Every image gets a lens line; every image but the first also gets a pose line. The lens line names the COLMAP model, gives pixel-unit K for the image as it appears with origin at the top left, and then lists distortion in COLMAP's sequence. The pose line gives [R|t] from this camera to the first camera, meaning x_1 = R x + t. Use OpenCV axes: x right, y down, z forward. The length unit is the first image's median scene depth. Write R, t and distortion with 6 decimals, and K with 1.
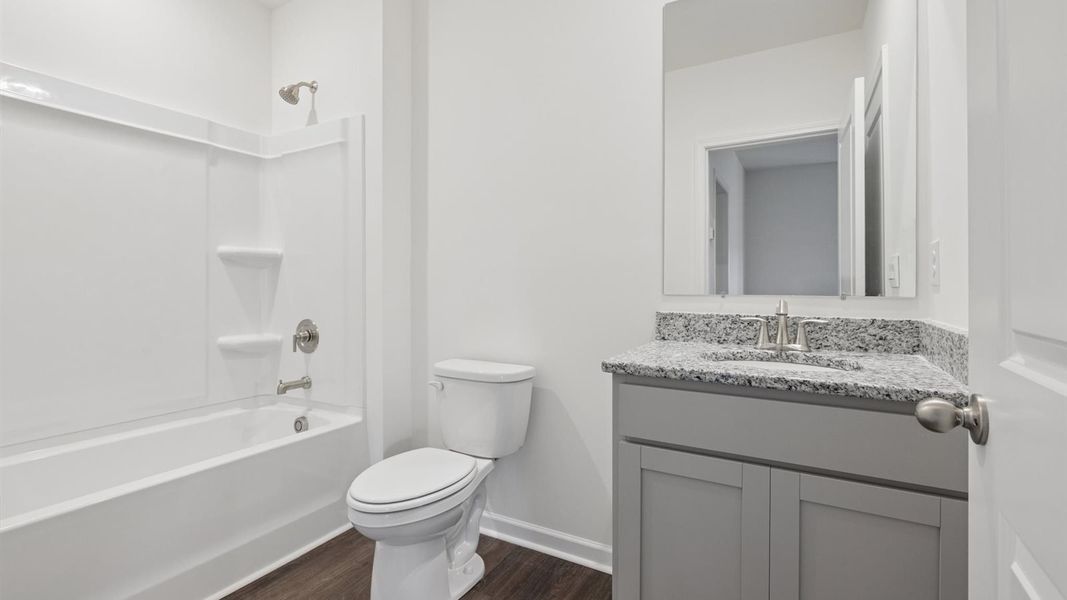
lens RADIAL K [[431.8, 0, 533.5], [0, 431.8, 300.0], [0, 0, 1]] dist [-0.026701, 0.000056]
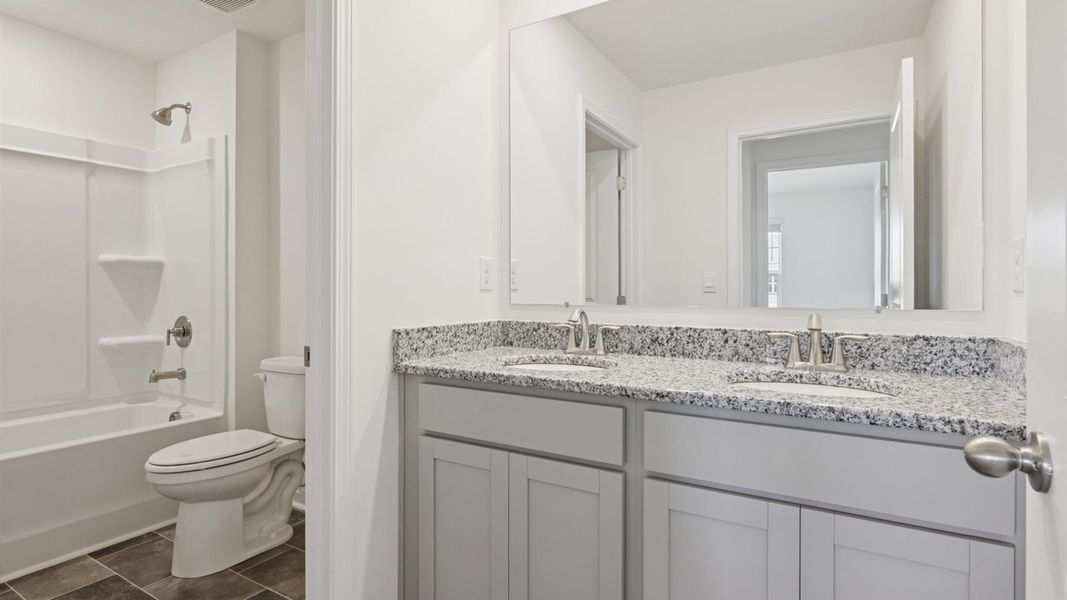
lens RADIAL K [[504.6, 0, 529.1], [0, 504.6, 296.4], [0, 0, 1]] dist [-0.003527, -0.000374]
pose [[0.997005, 0.019560, -0.074819, 0.457891], [-0.021110, 0.999577, -0.019982, 0.001353], [0.074397, 0.021502, 0.996997, -0.227842]]
